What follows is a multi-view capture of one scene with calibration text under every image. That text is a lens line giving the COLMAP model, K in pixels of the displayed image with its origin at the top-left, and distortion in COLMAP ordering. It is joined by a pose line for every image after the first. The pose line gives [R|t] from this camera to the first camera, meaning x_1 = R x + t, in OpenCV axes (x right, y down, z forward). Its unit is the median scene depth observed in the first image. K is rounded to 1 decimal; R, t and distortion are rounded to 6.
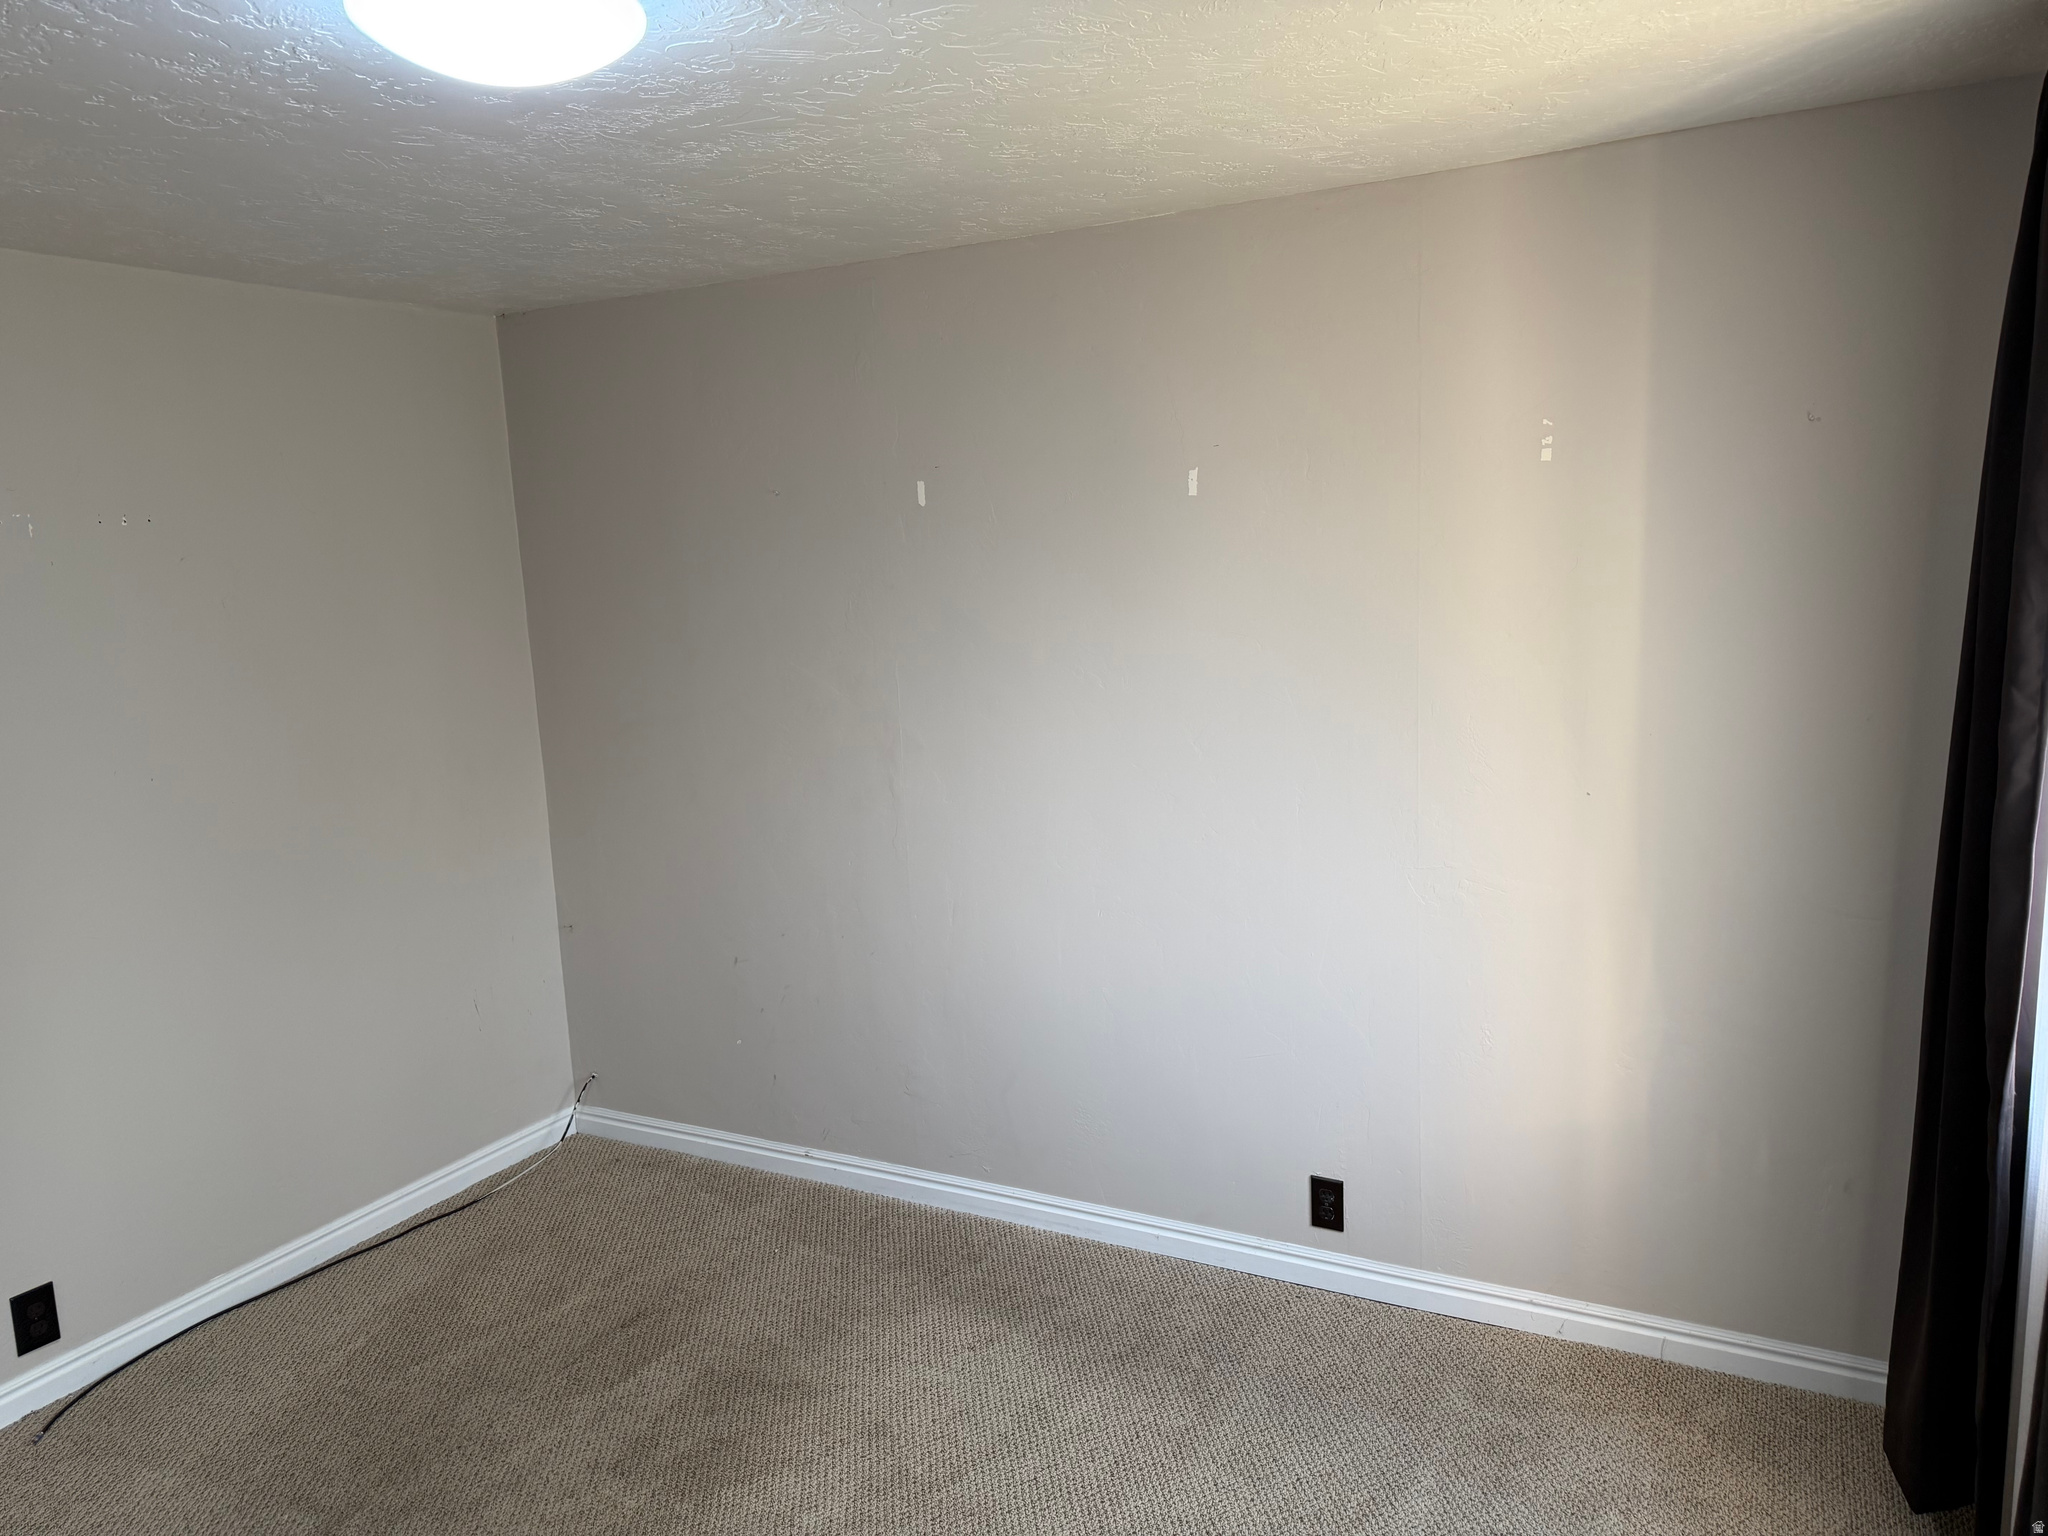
lens RADIAL K [[1437.1, 0, 1036.5], [0, 1437.1, 767.6], [0, 0, 1]] dist [0.079503, -0.096270]
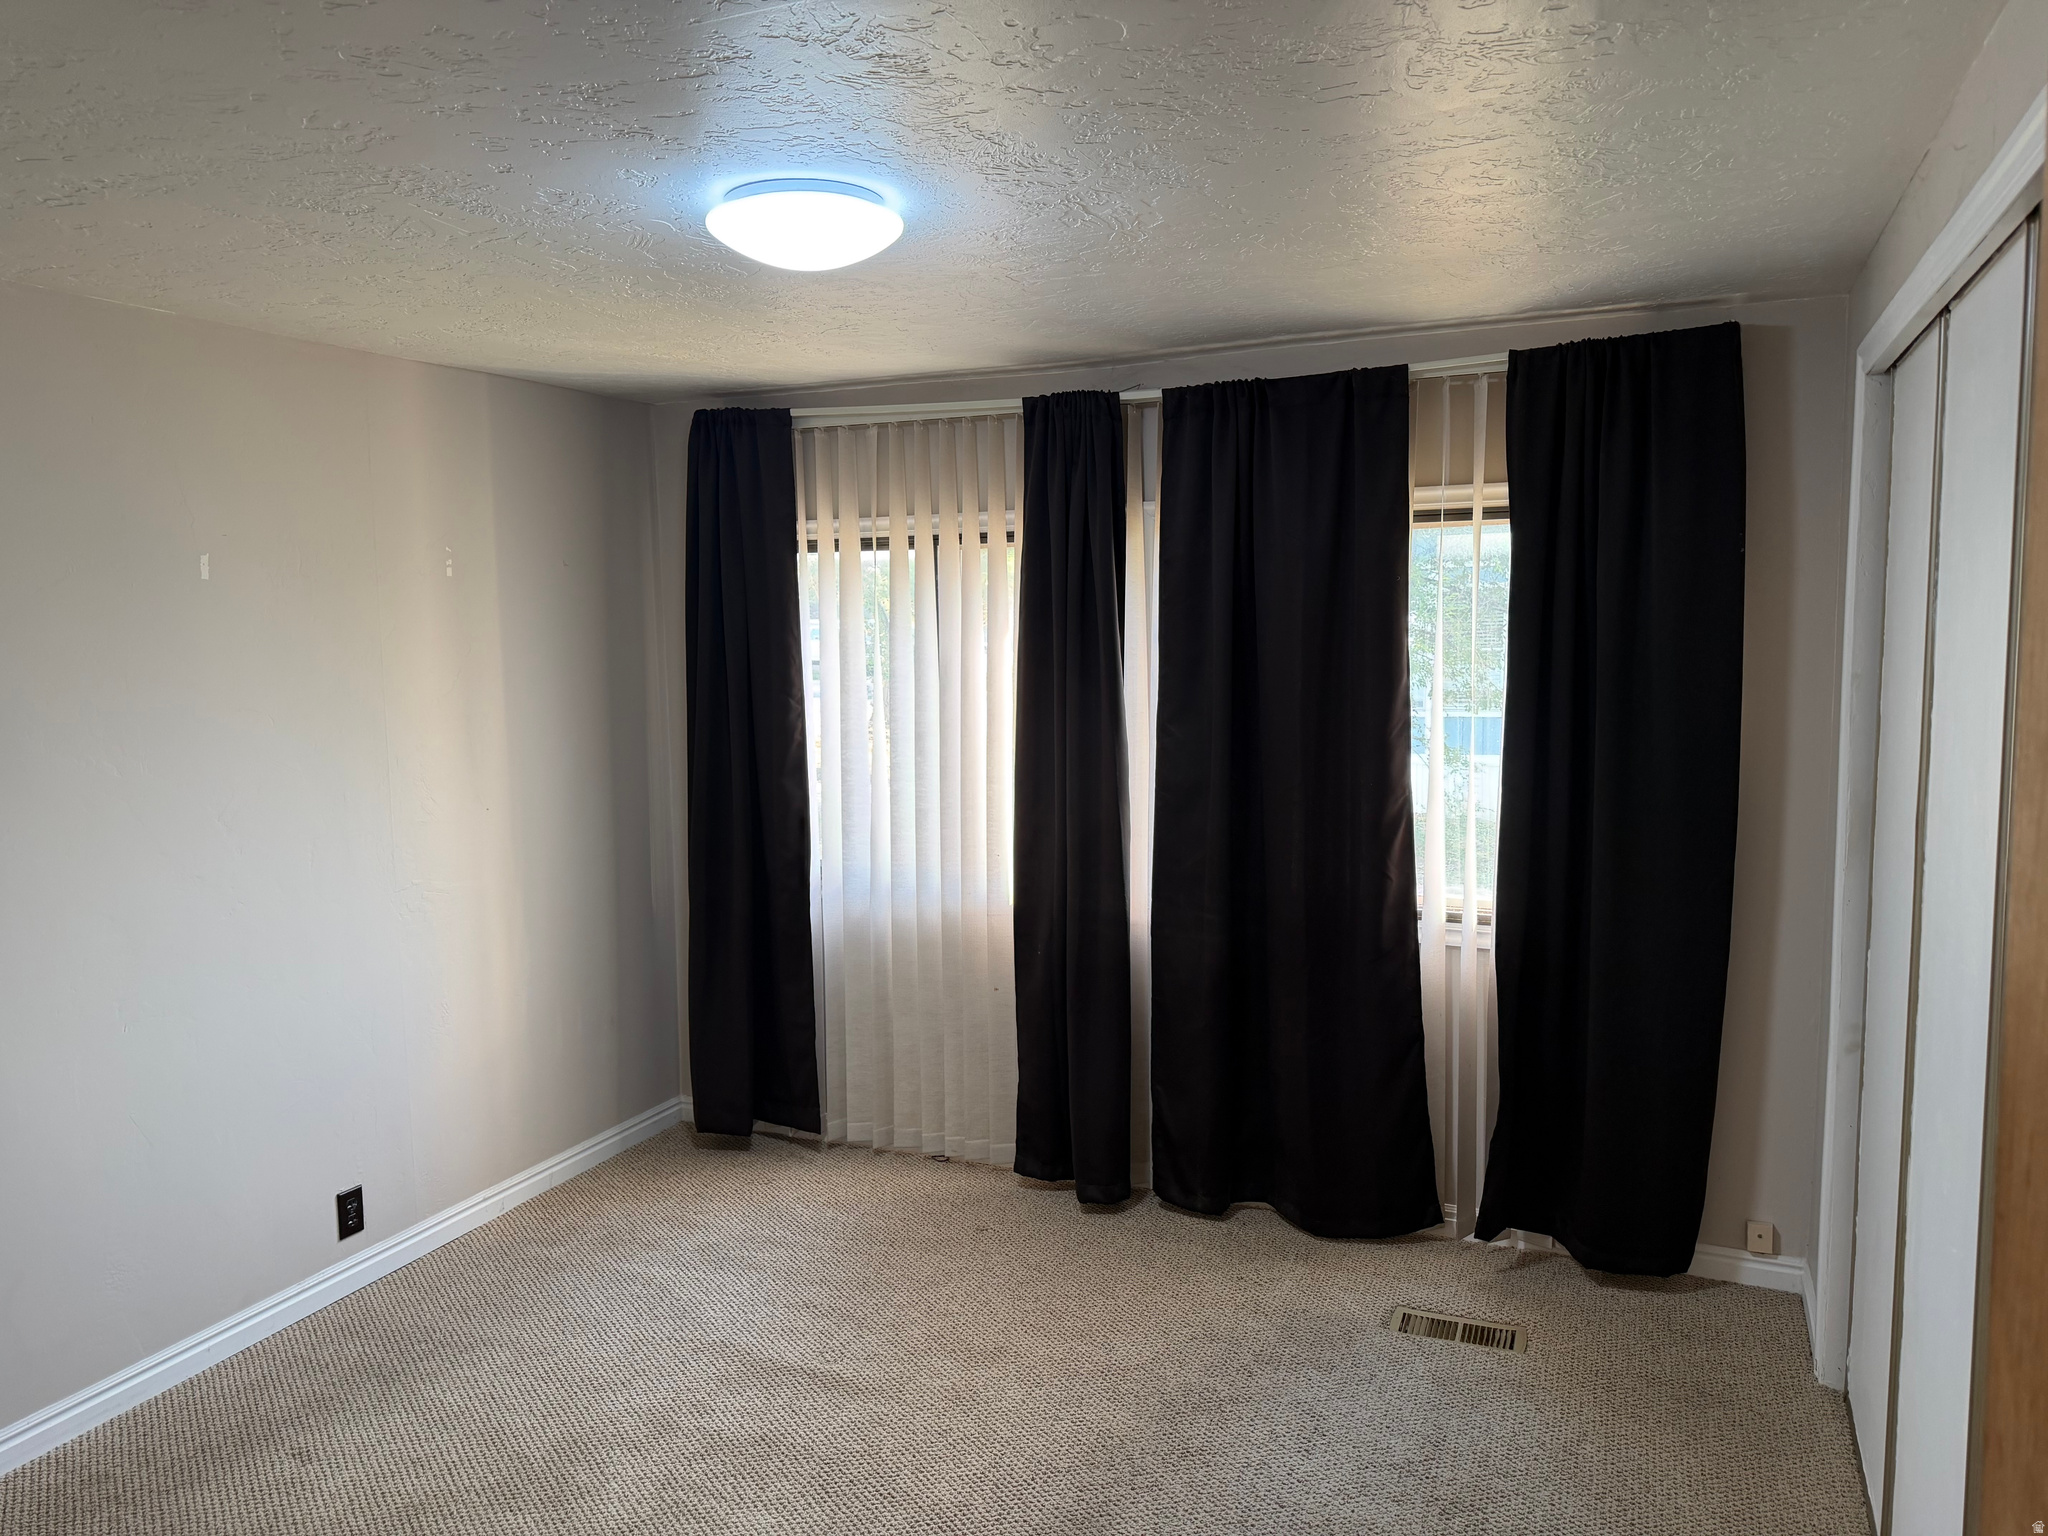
lens RADIAL K [[1437.1, 0, 1025.1], [0, 1437.1, 767.9], [0, 0, 1]] dist [0.079503, -0.096270]
pose [[-0.073919, -0.062926, 0.995277, -1.002286], [0.162030, 0.983989, 0.074246, -0.040812], [-0.984013, 0.166753, -0.062540, 0.528931]]
